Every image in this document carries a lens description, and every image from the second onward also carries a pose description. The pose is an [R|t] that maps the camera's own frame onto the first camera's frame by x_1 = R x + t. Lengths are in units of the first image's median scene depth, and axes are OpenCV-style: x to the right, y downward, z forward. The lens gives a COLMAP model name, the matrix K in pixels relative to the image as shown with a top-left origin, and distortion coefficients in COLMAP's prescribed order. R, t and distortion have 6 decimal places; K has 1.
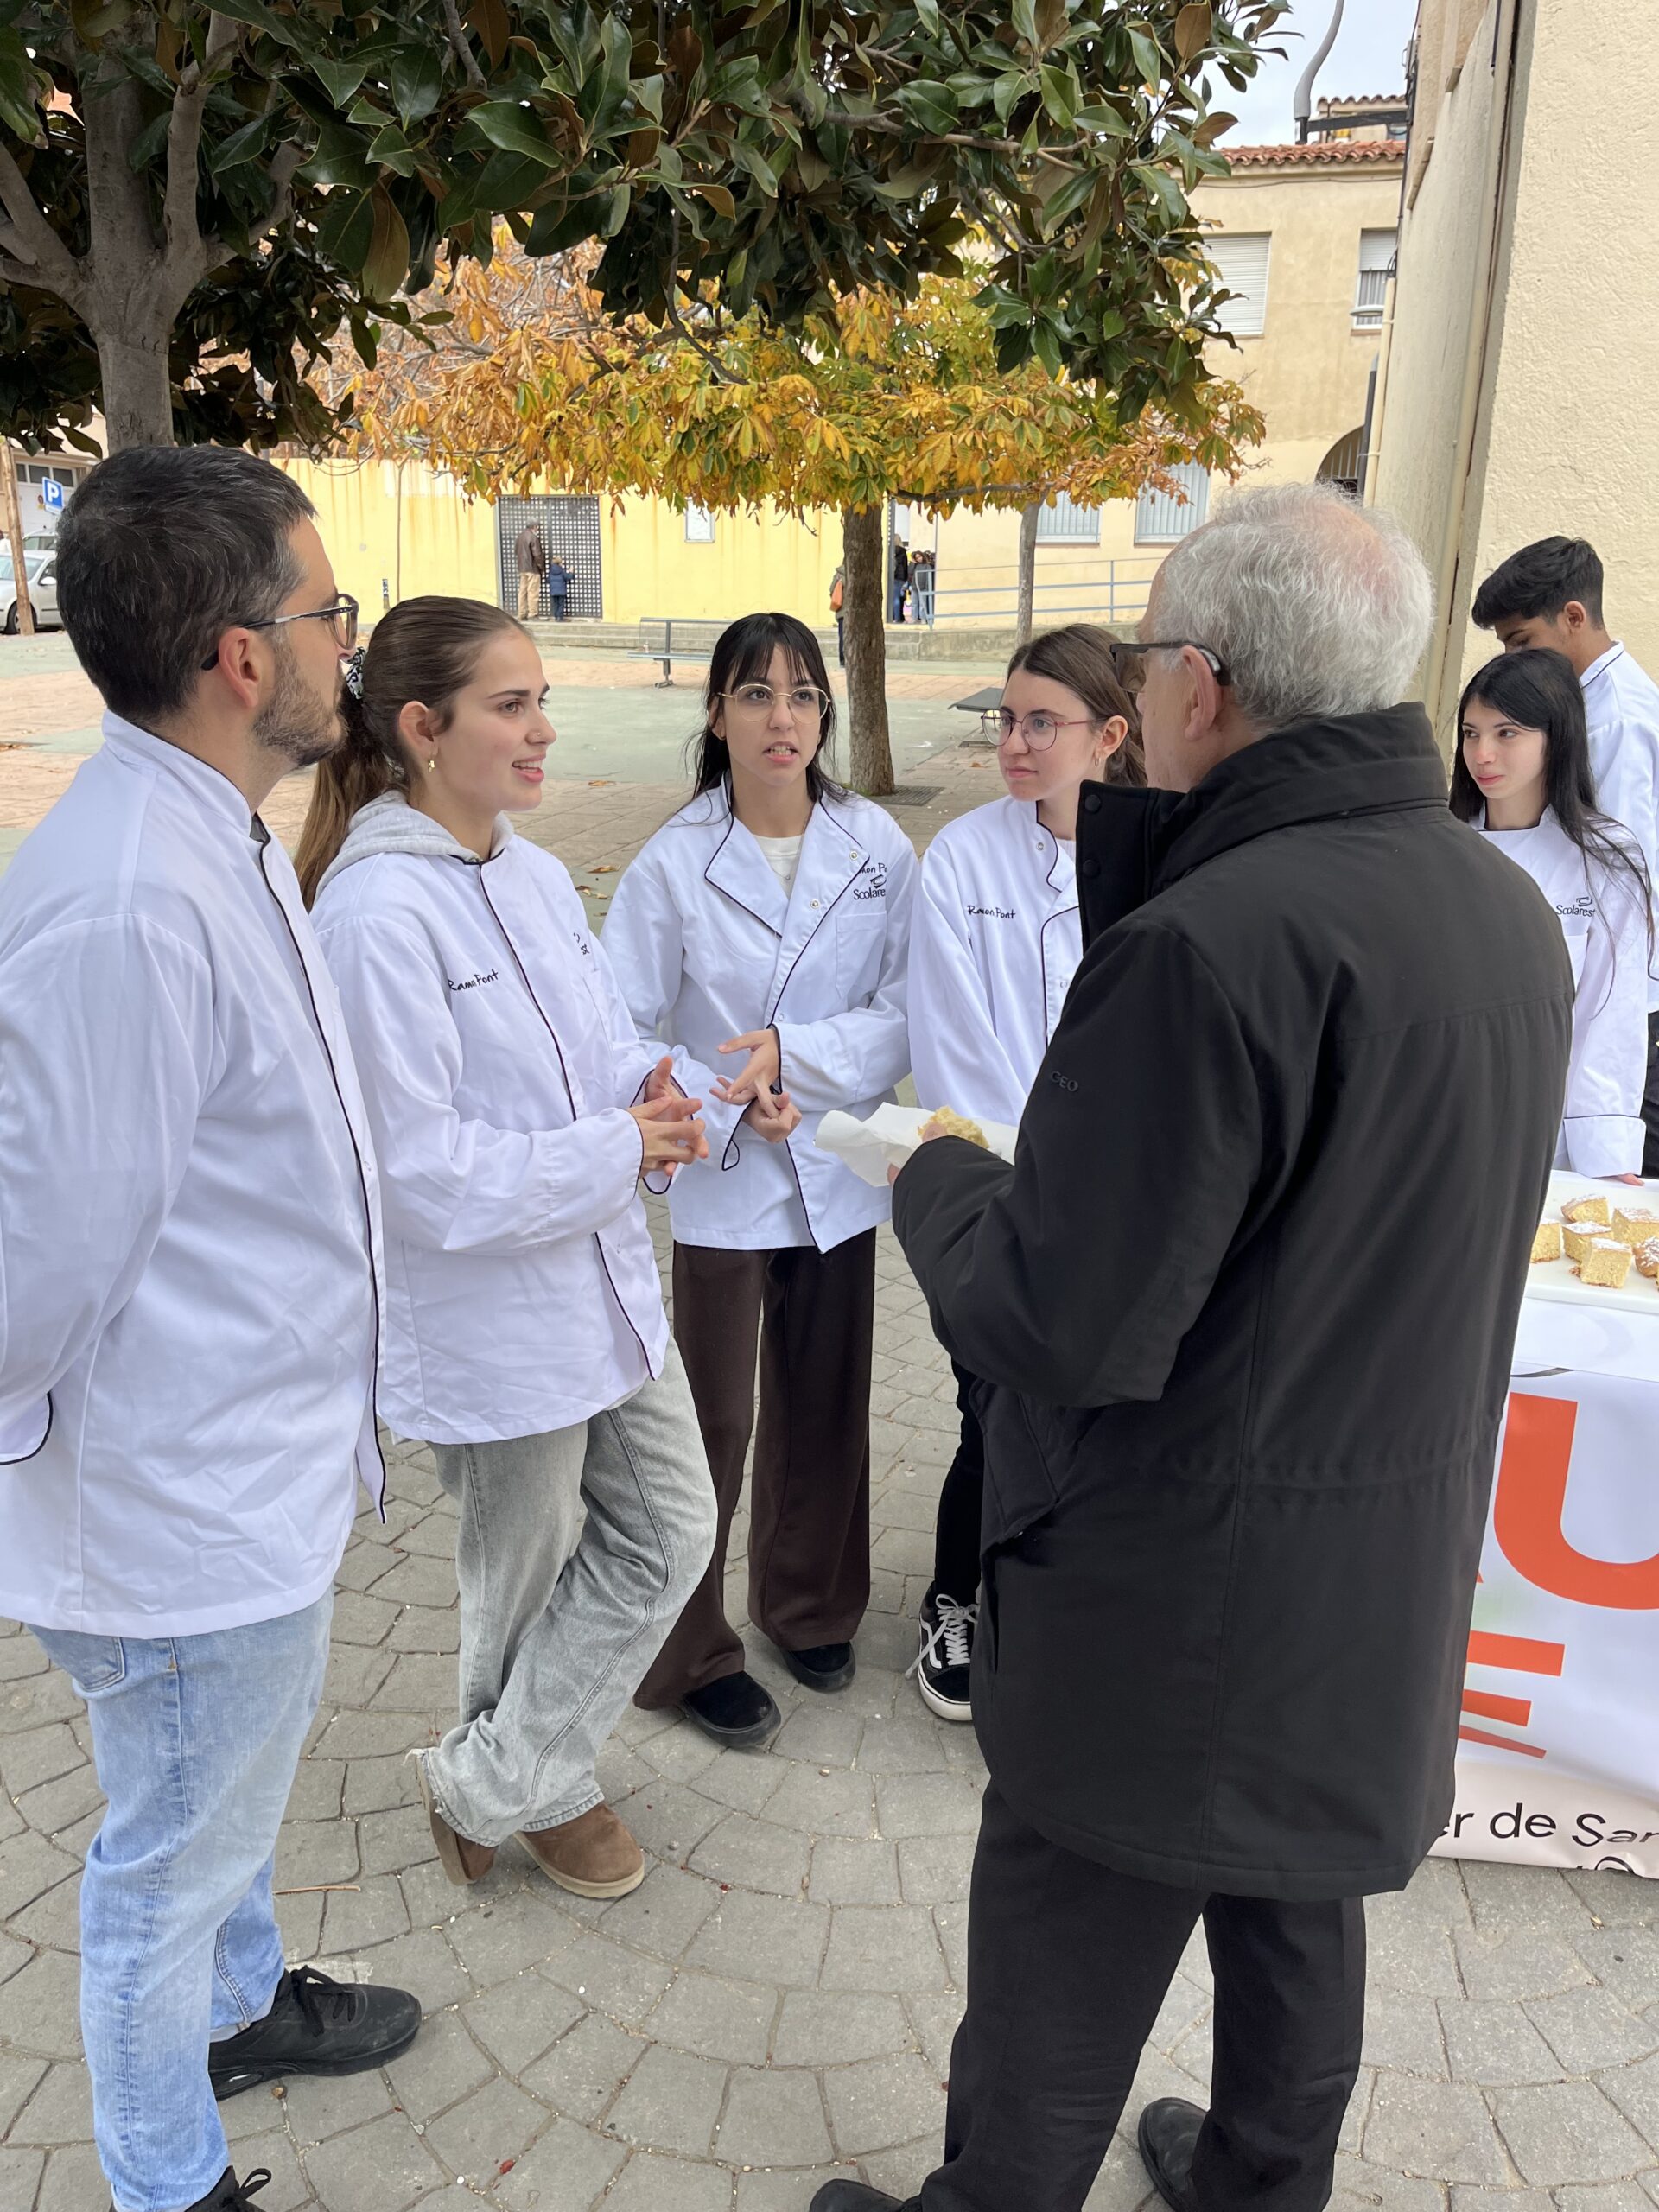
lens RADIAL K [[1696.3, 0, 831.2], [0, 1696.3, 1101.8], [0, 0, 1]] dist [0.052425, -0.005354]
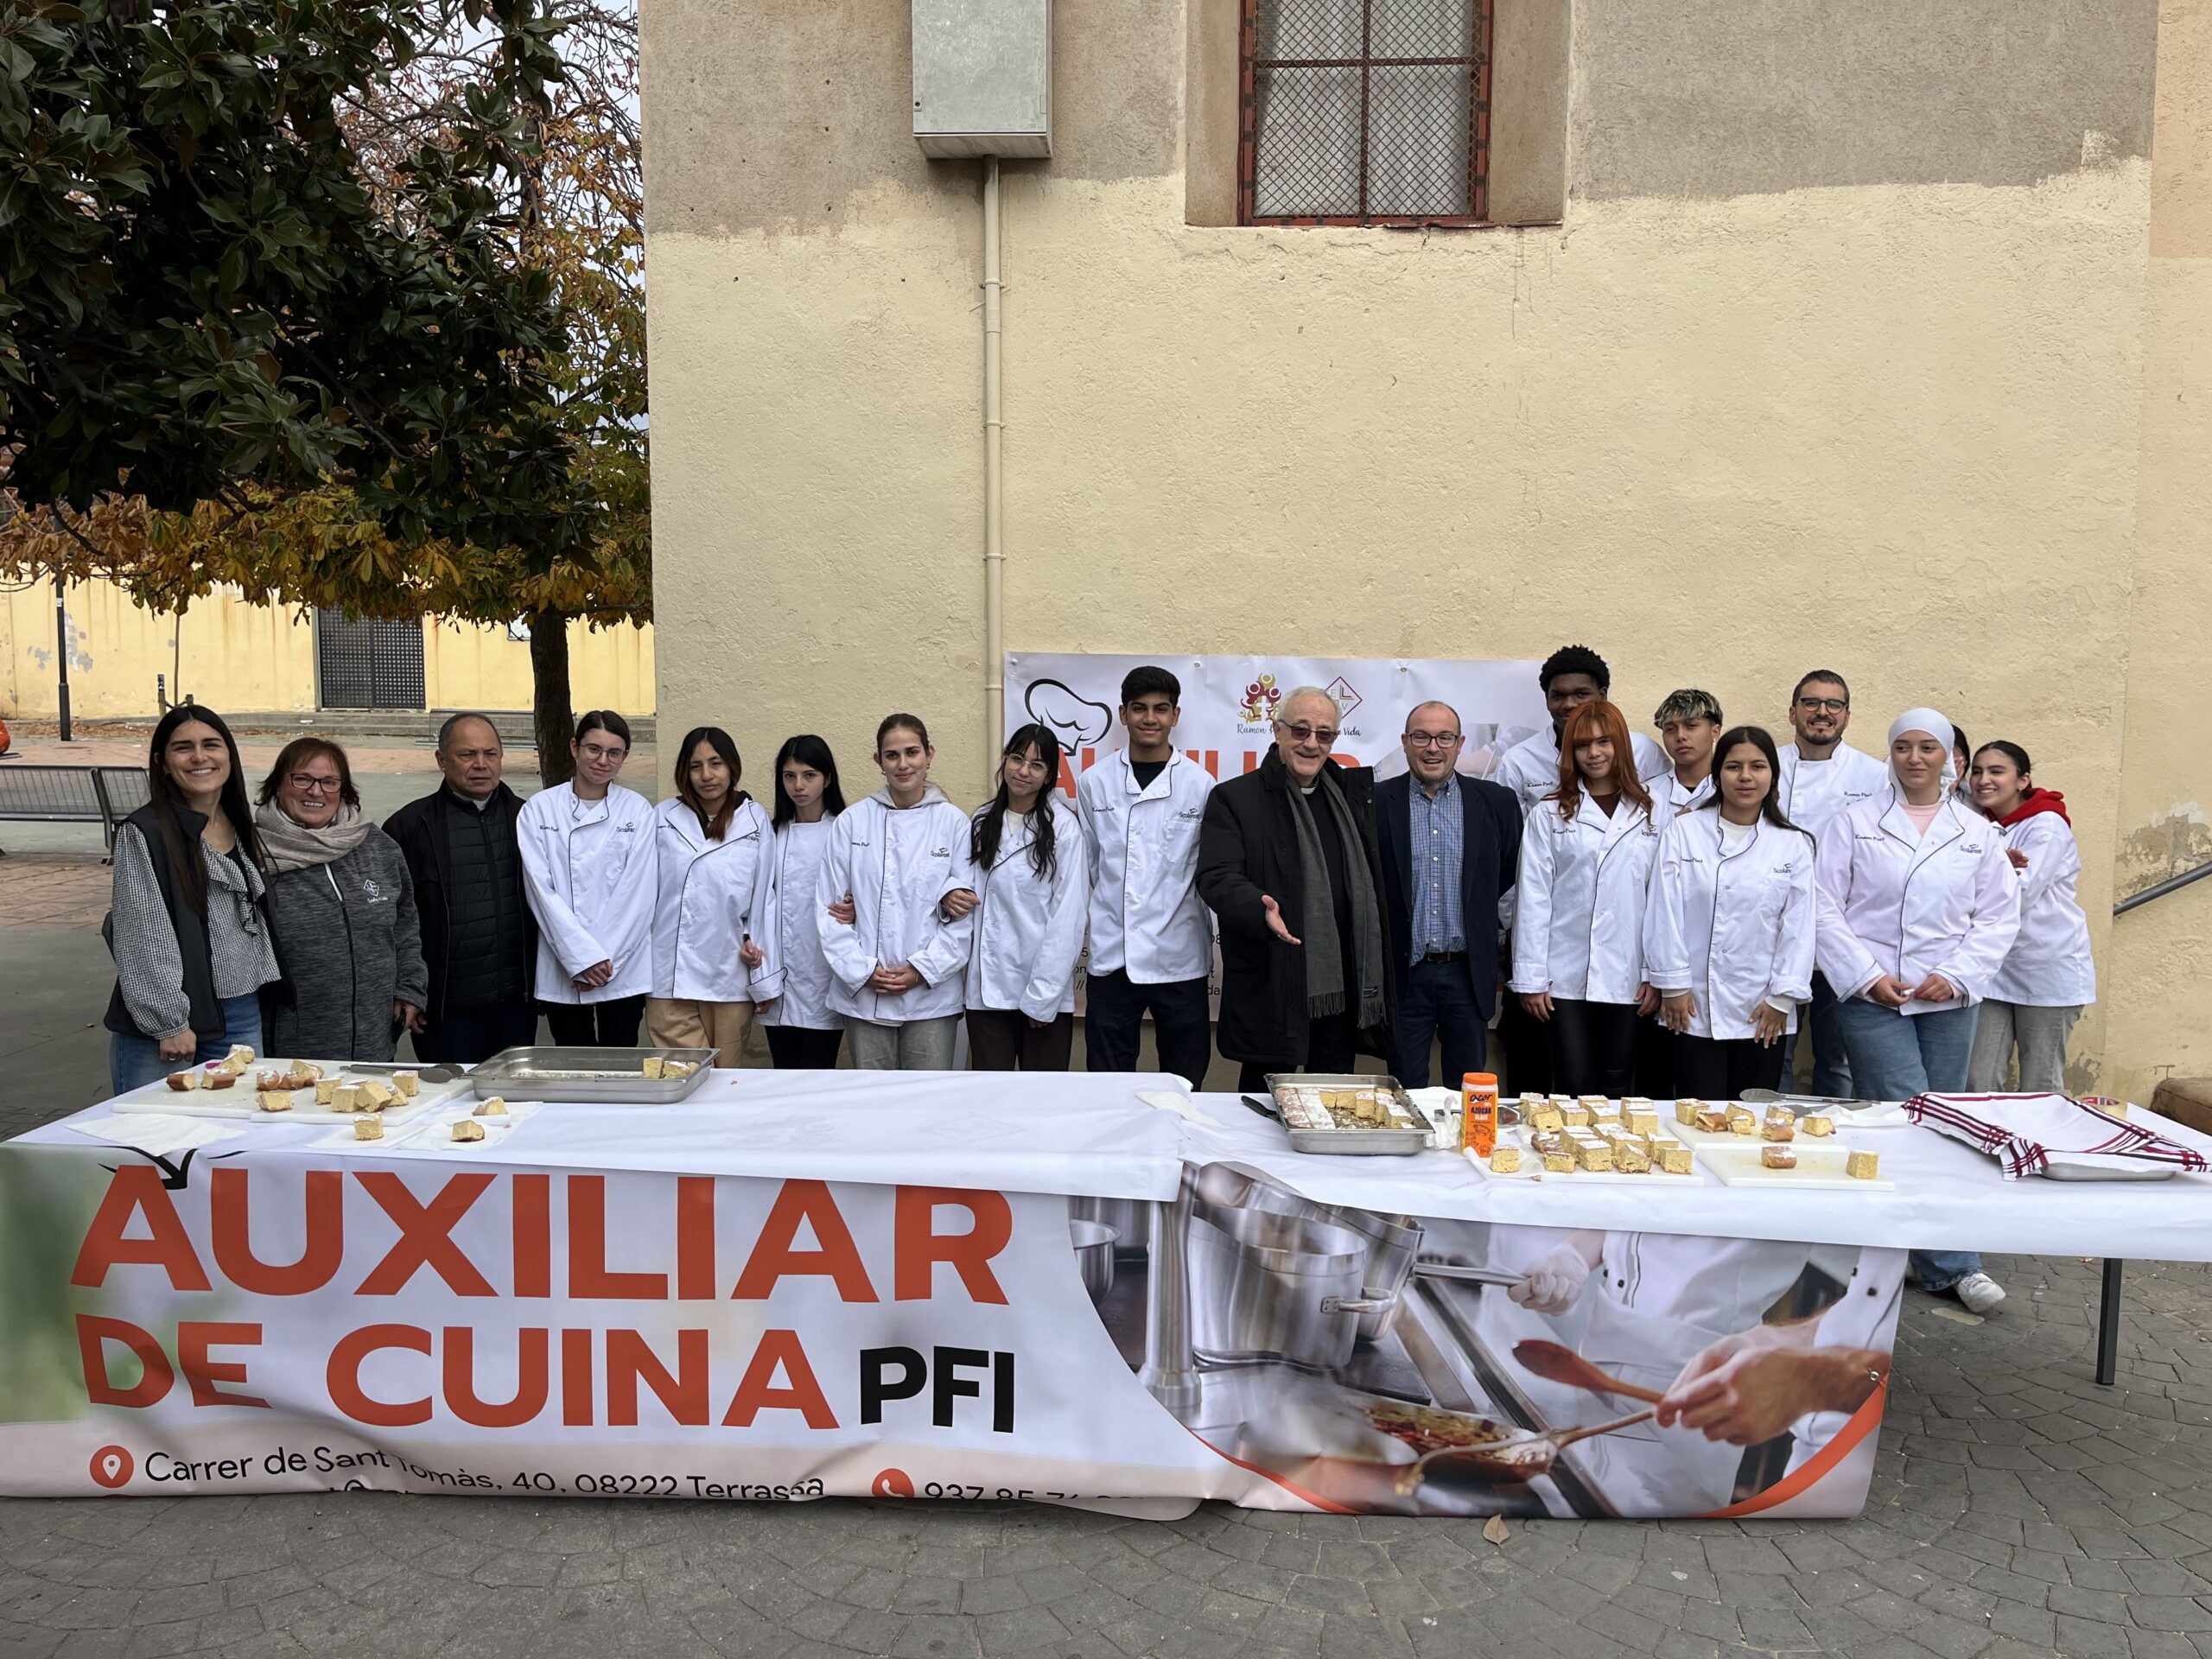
lens RADIAL K [[1696.3, 0, 1102.1], [0, 1696.3, 834.1], [0, 0, 1]] dist [0.052425, -0.005354]
pose [[0.981054, -0.017408, 0.192948, 0.211388], [0.055694, 0.979254, -0.194834, 0.051795], [-0.185554, 0.201889, 0.961671, -0.195006]]
